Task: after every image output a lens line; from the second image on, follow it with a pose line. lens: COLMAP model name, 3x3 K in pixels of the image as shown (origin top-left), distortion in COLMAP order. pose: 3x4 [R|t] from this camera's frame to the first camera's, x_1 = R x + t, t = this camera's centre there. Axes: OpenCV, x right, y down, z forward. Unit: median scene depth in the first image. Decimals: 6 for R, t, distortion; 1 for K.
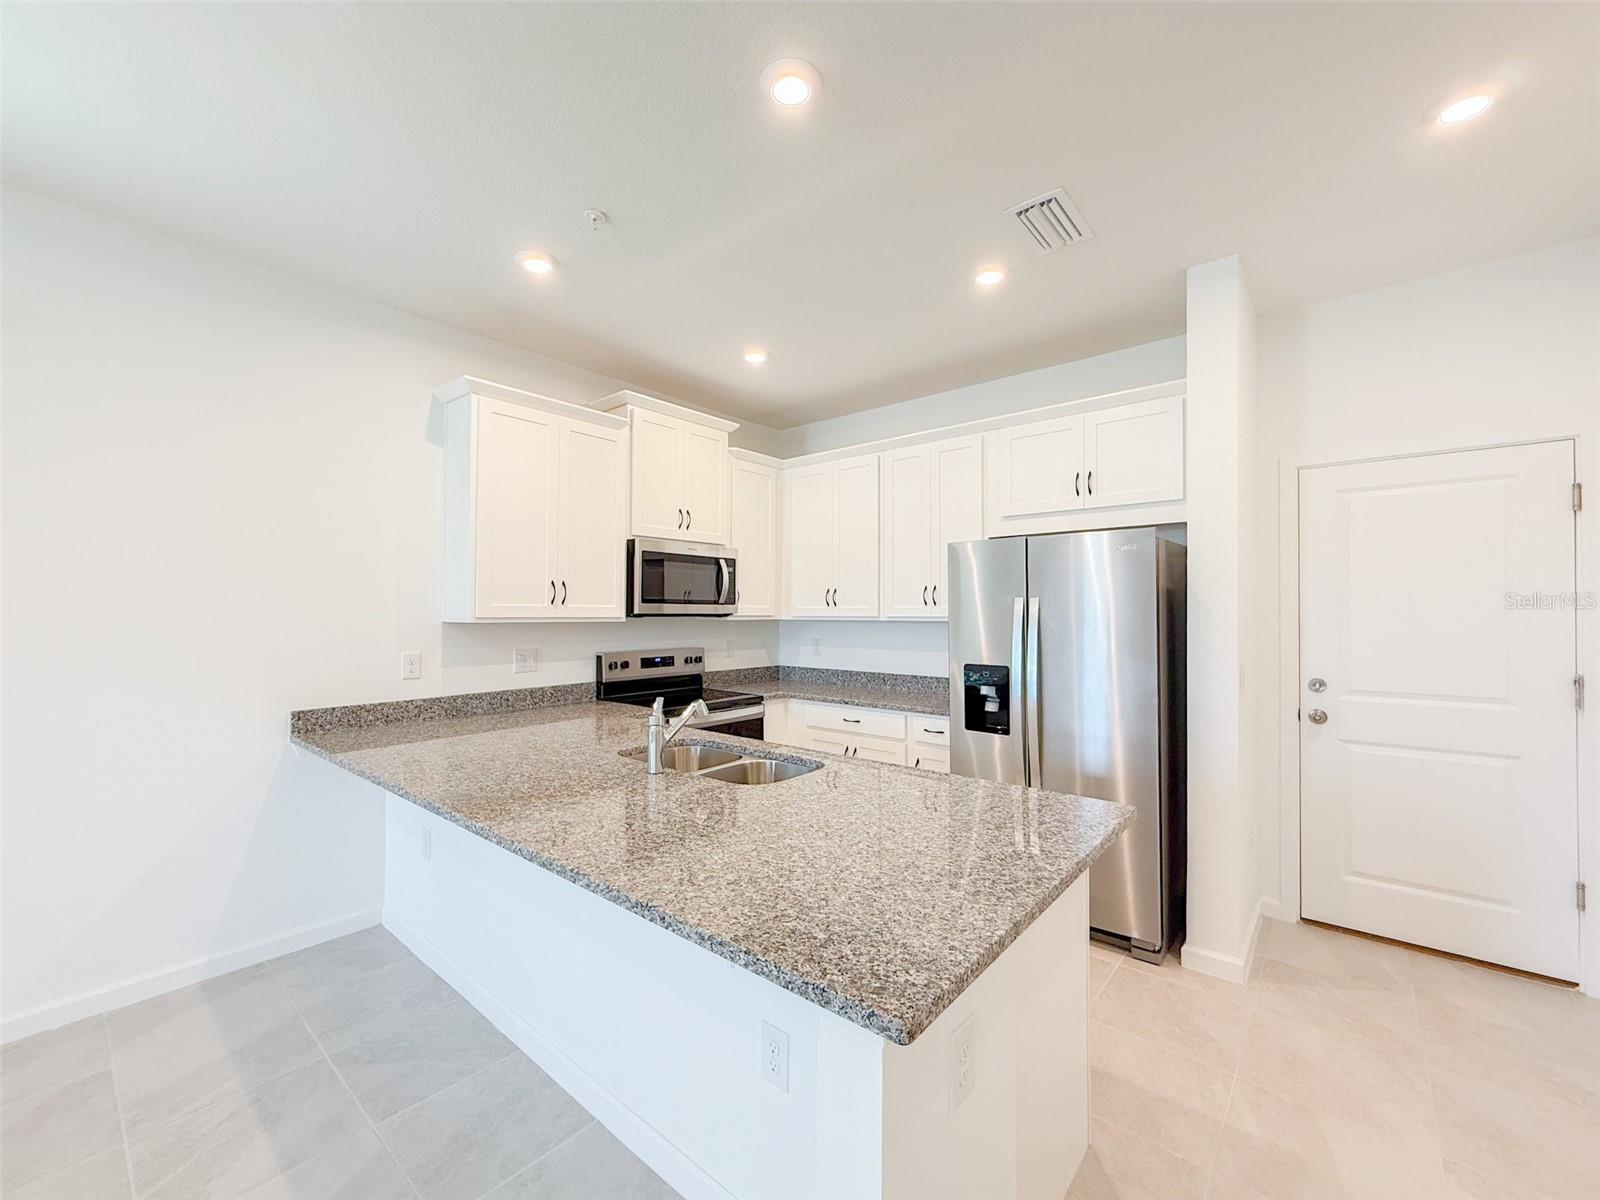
lens RADIAL K [[649.1, 0, 800.4], [0, 649.1, 599.3], [0, 0, 1]] dist [-0.002532, 0.000806]
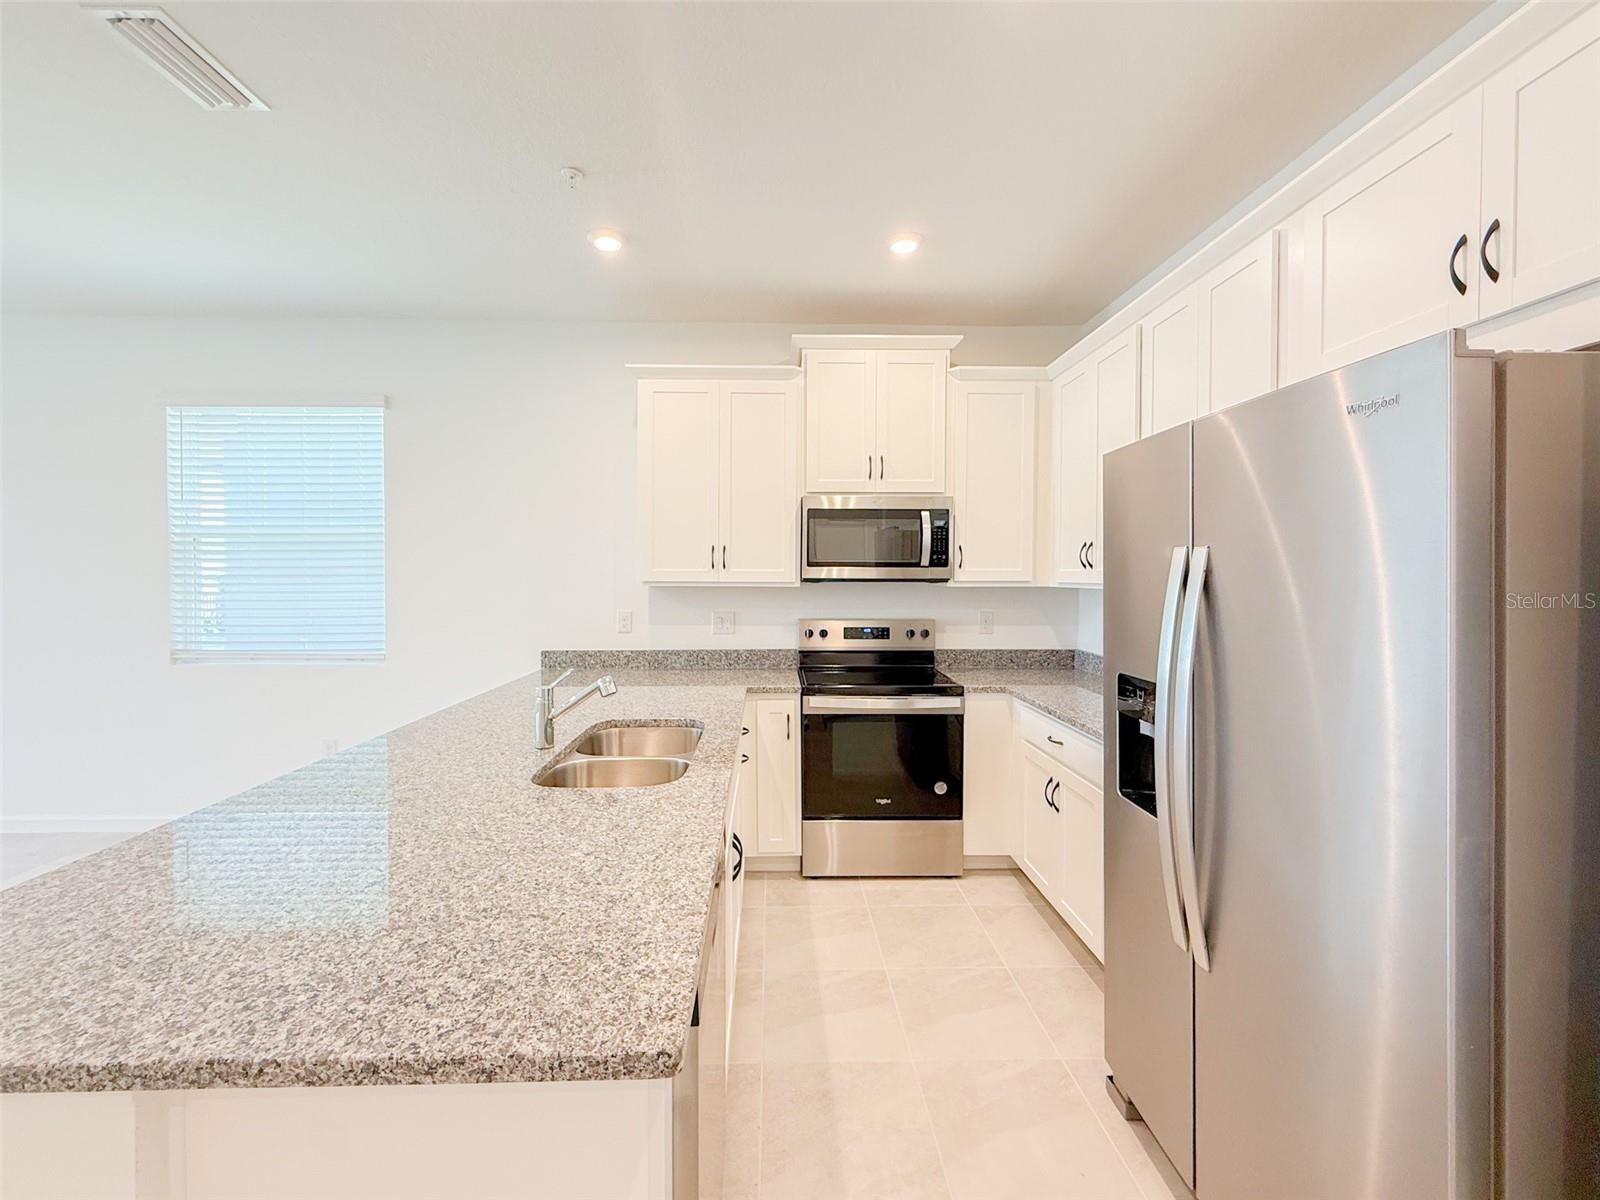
lens RADIAL K [[649.1, 0, 782.5], [0, 649.1, 580.5], [0, 0, 1]] dist [-0.002532, 0.000806]
pose [[0.661743, 0.006567, -0.749702, 0.396420], [0.013496, 0.999695, 0.020670, 0.005516], [0.749610, -0.023796, 0.661452, 0.357050]]
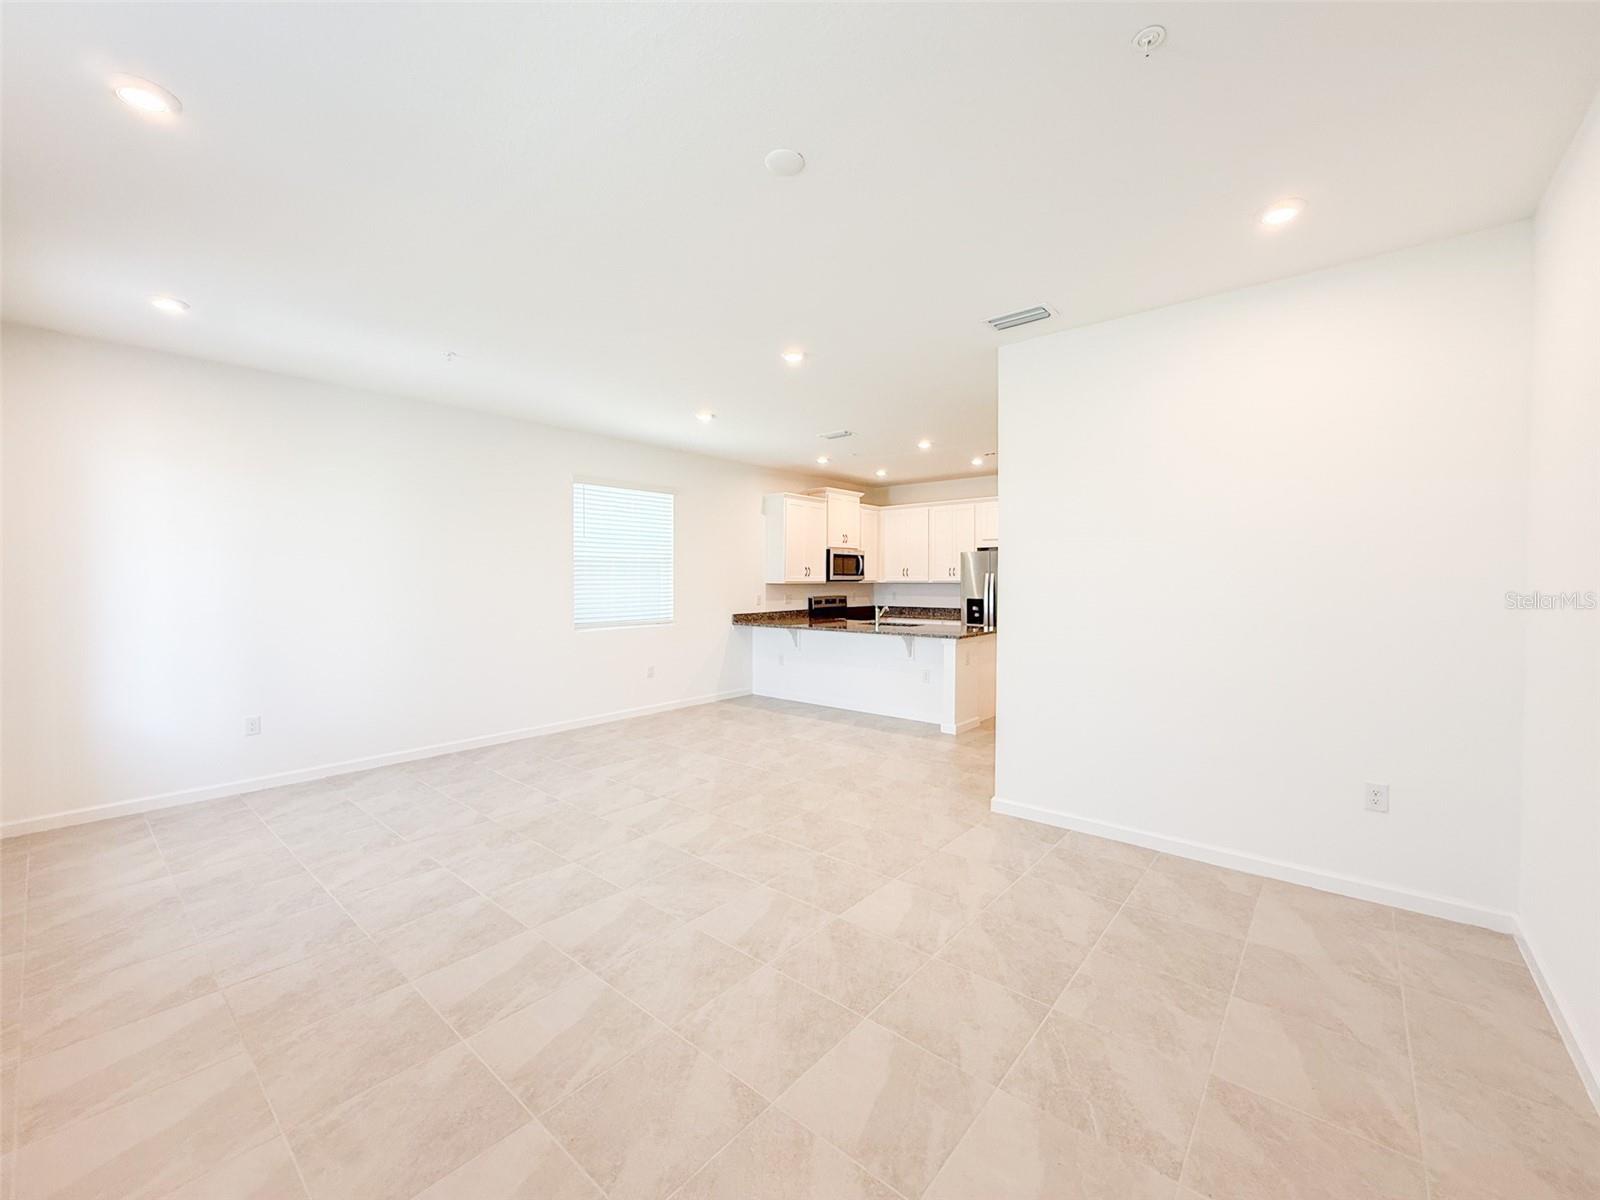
lens RADIAL K [[649.1, 0, 795.9], [0, 649.1, 593.2], [0, 0, 1]] dist [-0.002532, 0.000806]
pose [[0.999942, -0.002457, -0.010482, -0.344509], [0.002891, 0.999129, 0.041636, -0.028254], [0.010370, -0.041664, 0.999078, -1.365726]]
